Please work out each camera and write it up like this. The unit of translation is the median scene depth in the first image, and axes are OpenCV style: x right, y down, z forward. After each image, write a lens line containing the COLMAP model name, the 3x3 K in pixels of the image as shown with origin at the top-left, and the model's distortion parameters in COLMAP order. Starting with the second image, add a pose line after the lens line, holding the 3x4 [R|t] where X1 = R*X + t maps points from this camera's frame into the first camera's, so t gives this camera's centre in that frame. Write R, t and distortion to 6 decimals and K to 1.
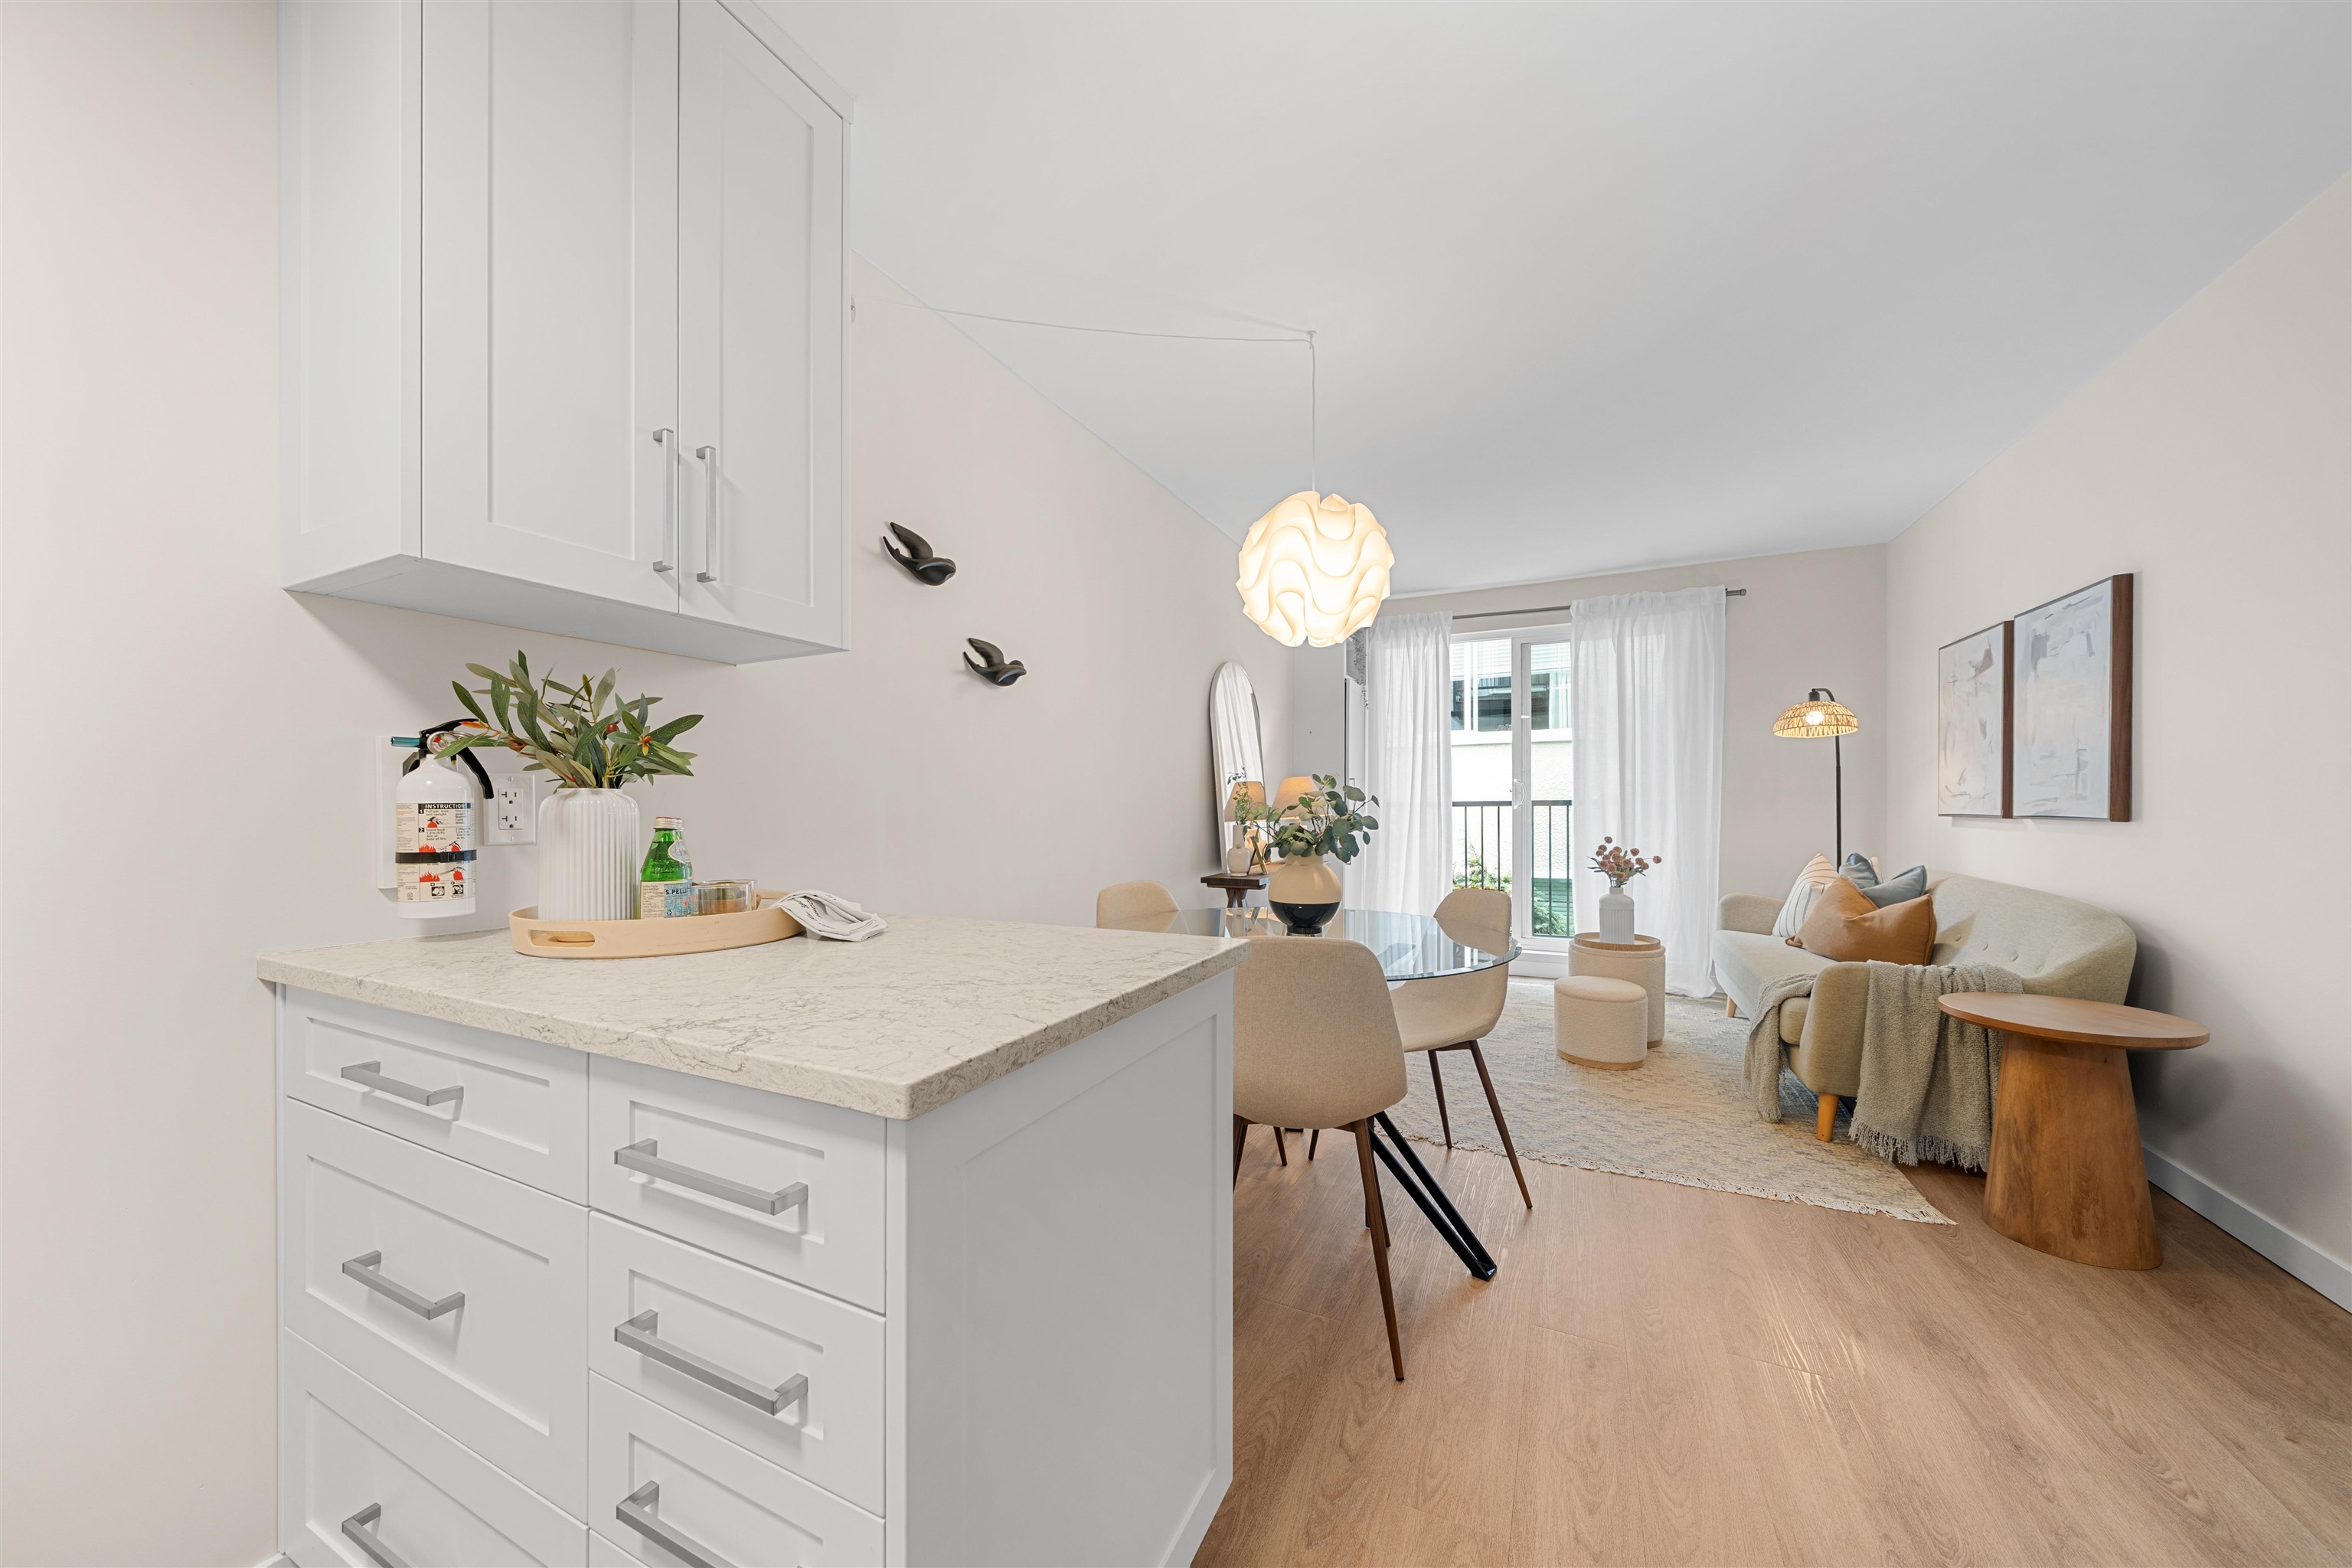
lens RADIAL K [[798.6, 0, 1188.3], [0, 798.6, 809.3], [0, 0, 1]] dist [0.000013, -0.000013]
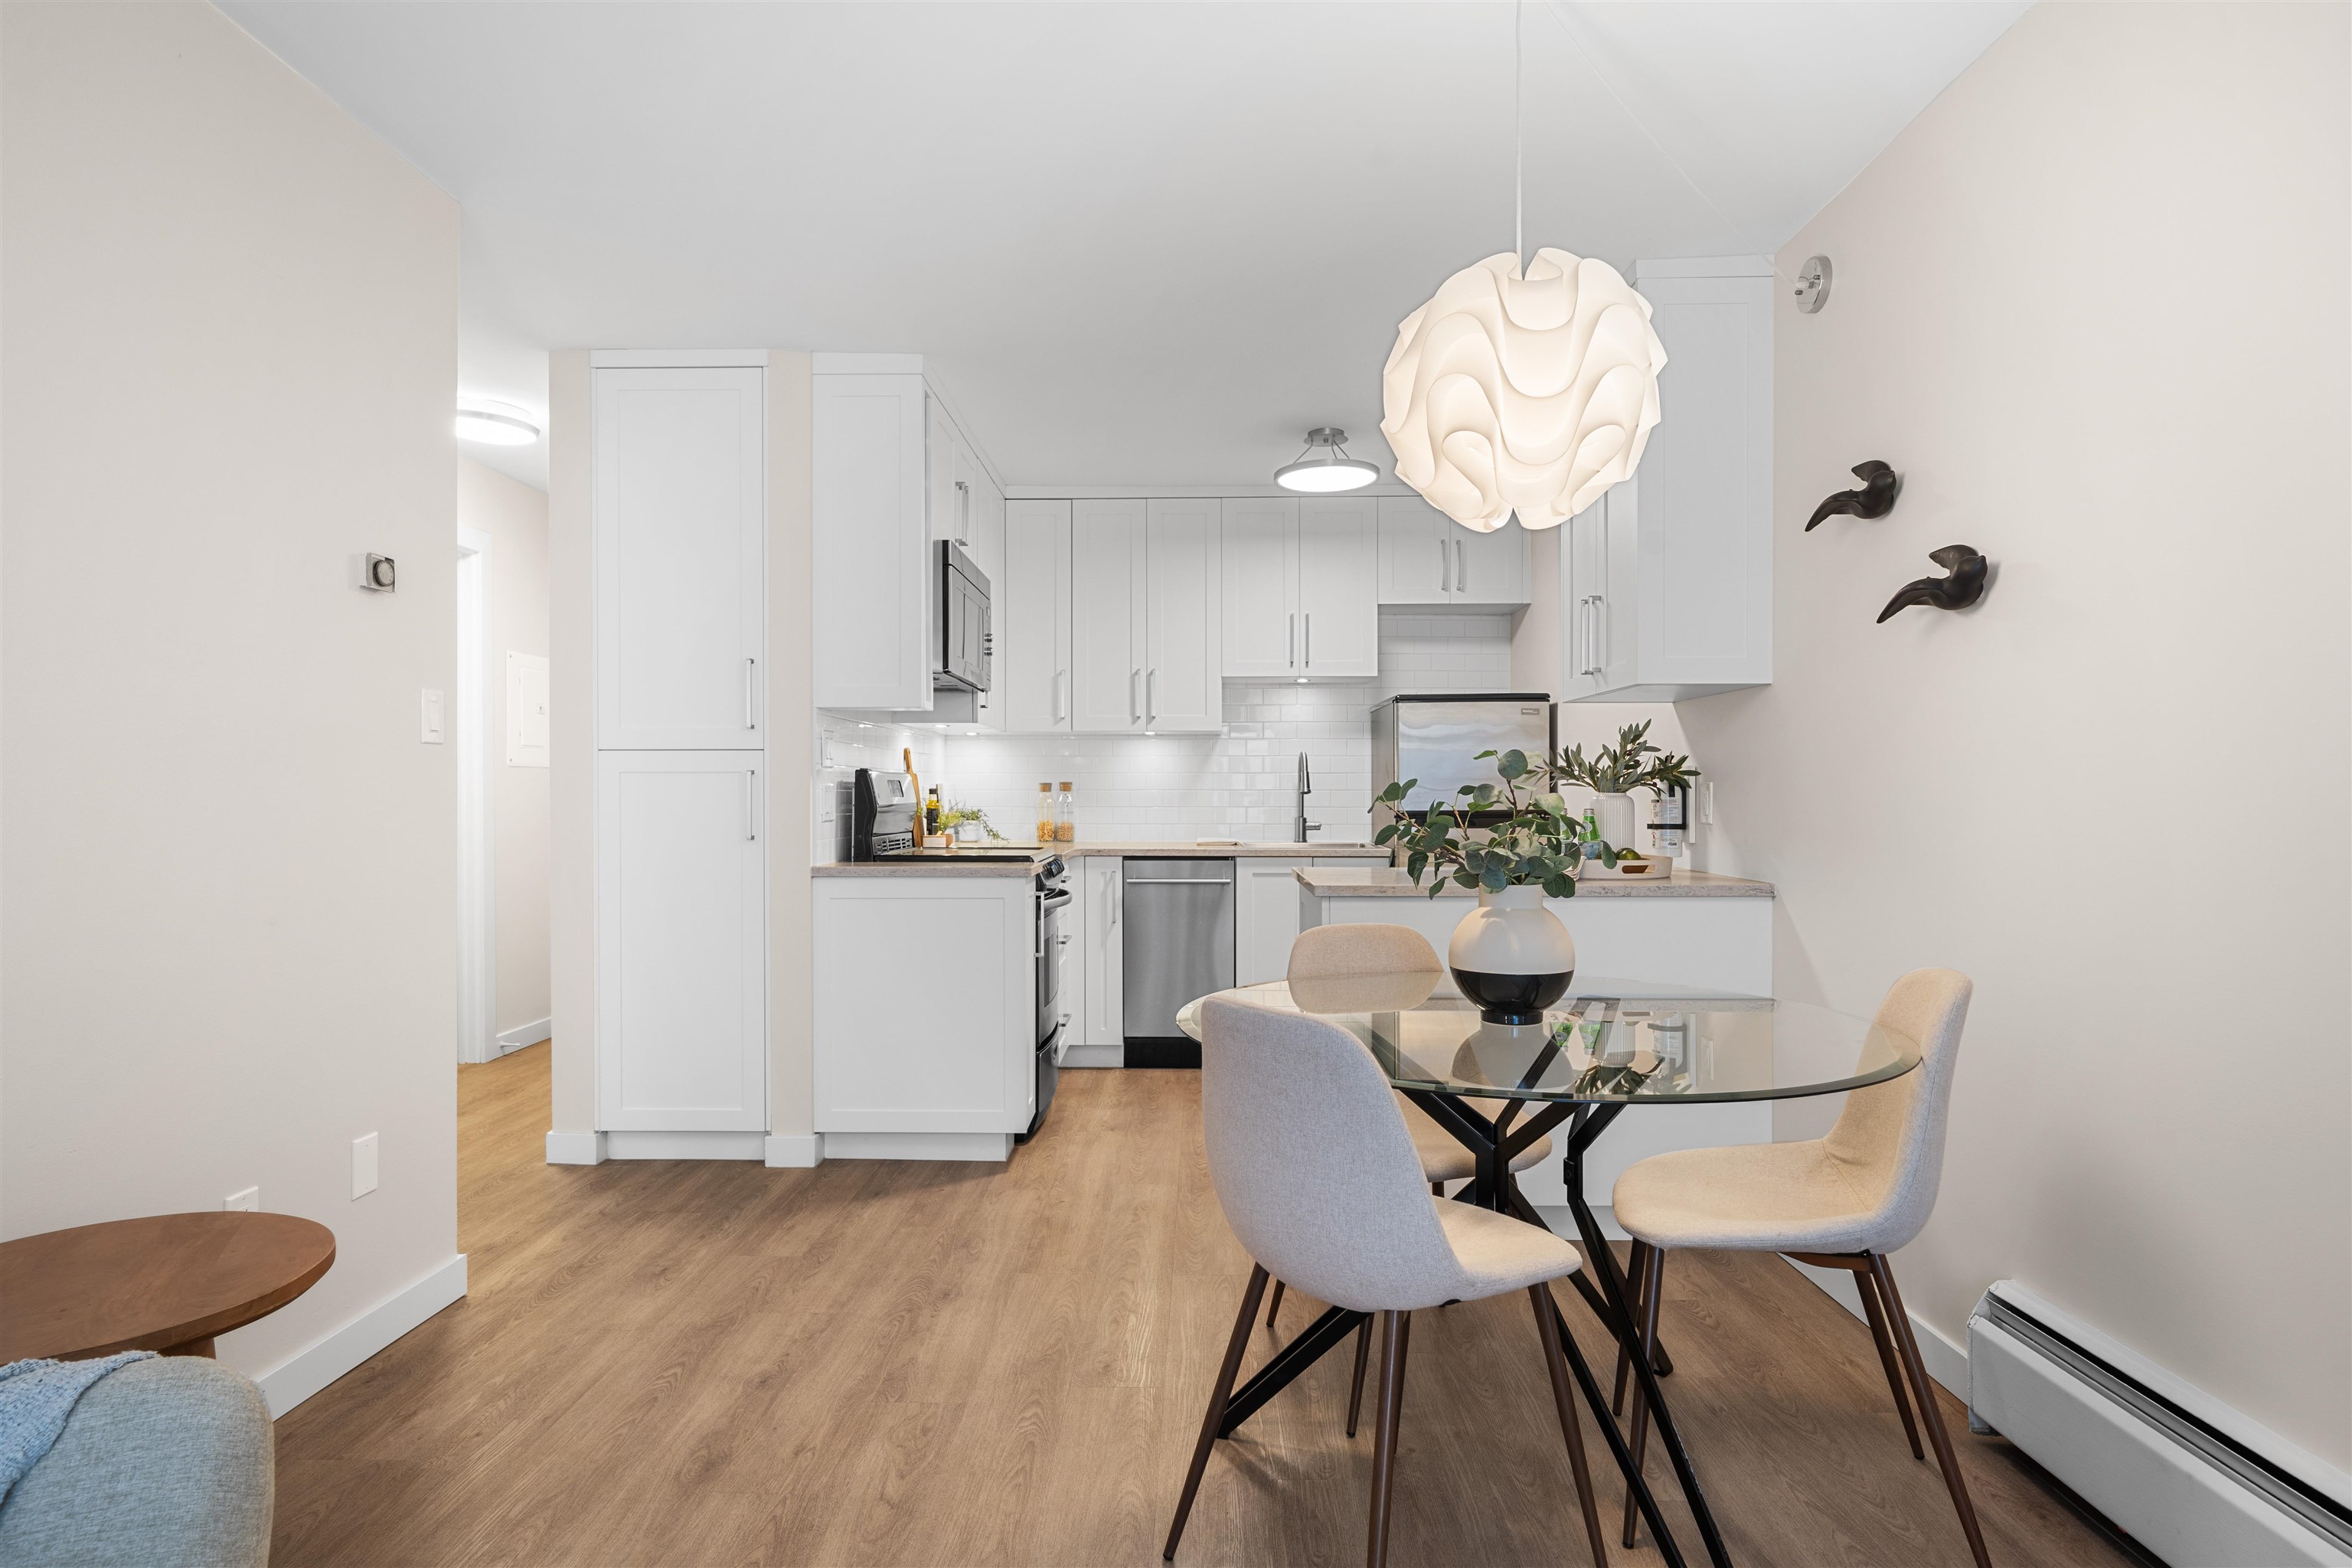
lens RADIAL K [[1224.5, 0, 1119.2], [0, 1224.5, 797.1], [0, 0, 1]] dist [0.000418, 0.001133]
pose [[-0.929040, 0.002819, -0.369968, 0.527044], [0.001445, 0.999991, 0.003991, -0.010569], [0.369976, 0.003173, -0.929036, 1.206306]]
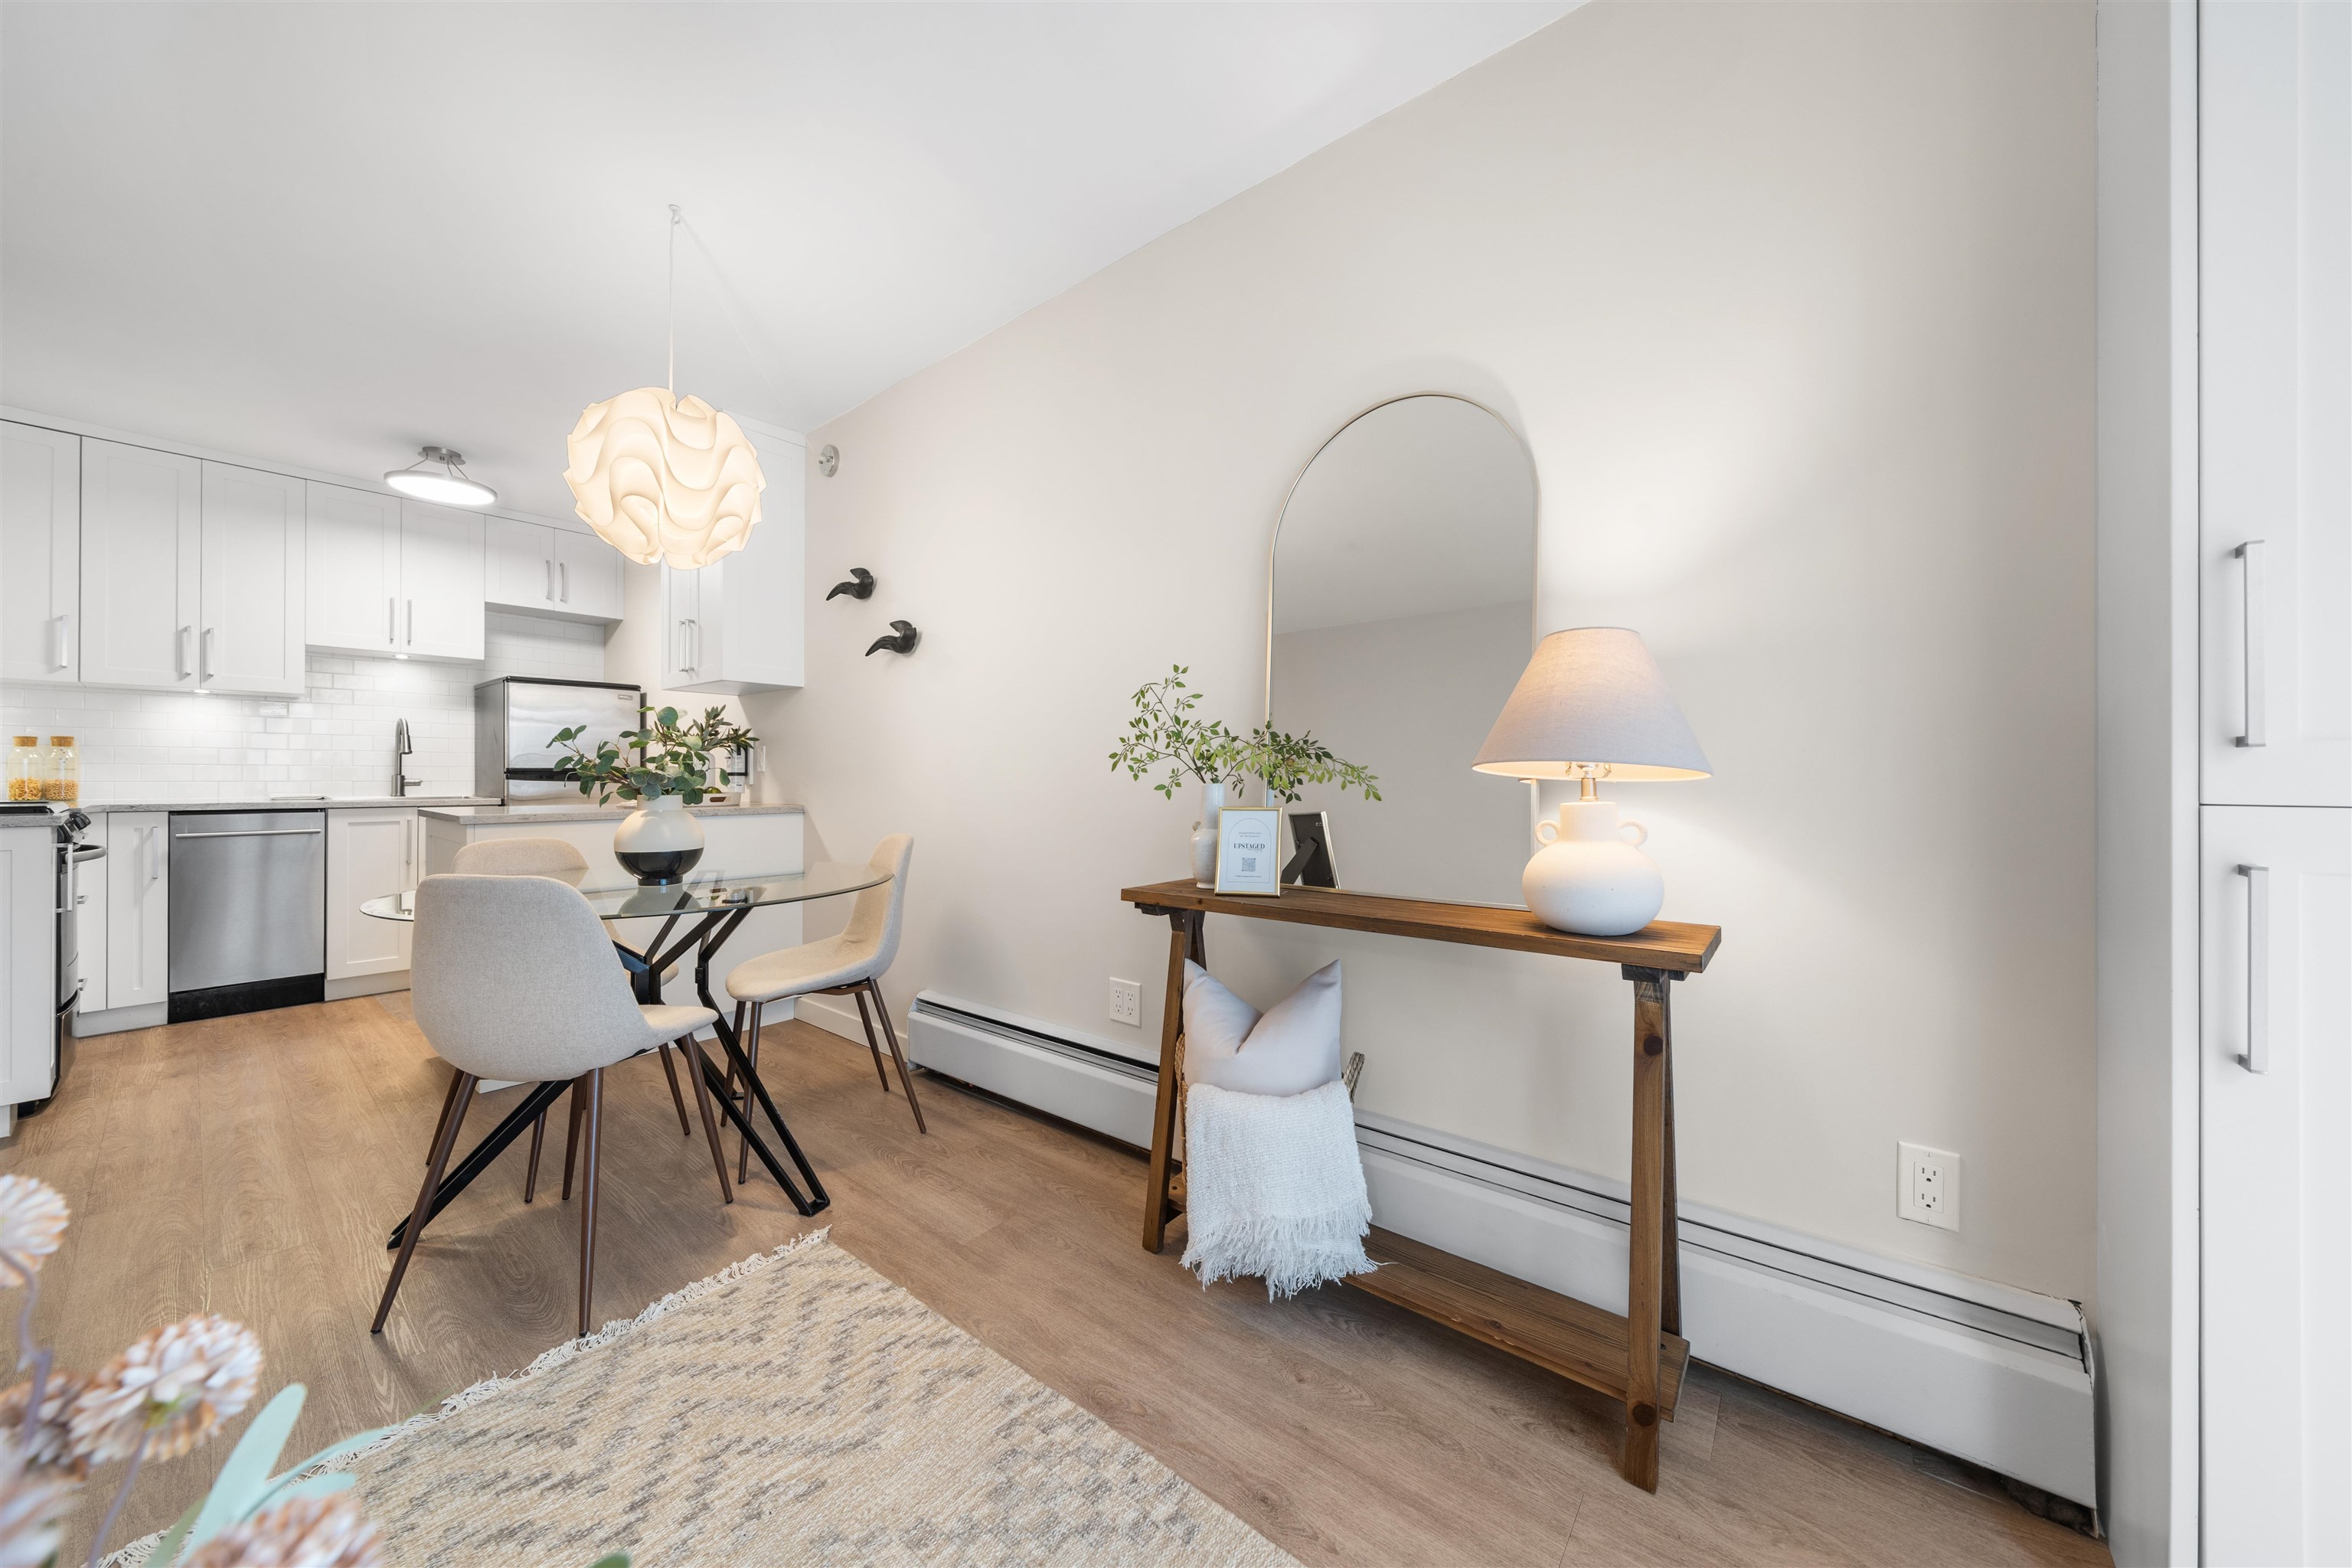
lens RADIAL K [[838.3, 0, 1170.3], [0, 838.3, 776.5], [0, 0, 1]] dist [-0.006540, 0.000076]
pose [[-0.251412, 0.000866, -0.967880, 0.647932], [-0.005136, 0.999984, 0.002229, 0.018333], [0.967866, 0.005531, -0.251404, 1.254592]]
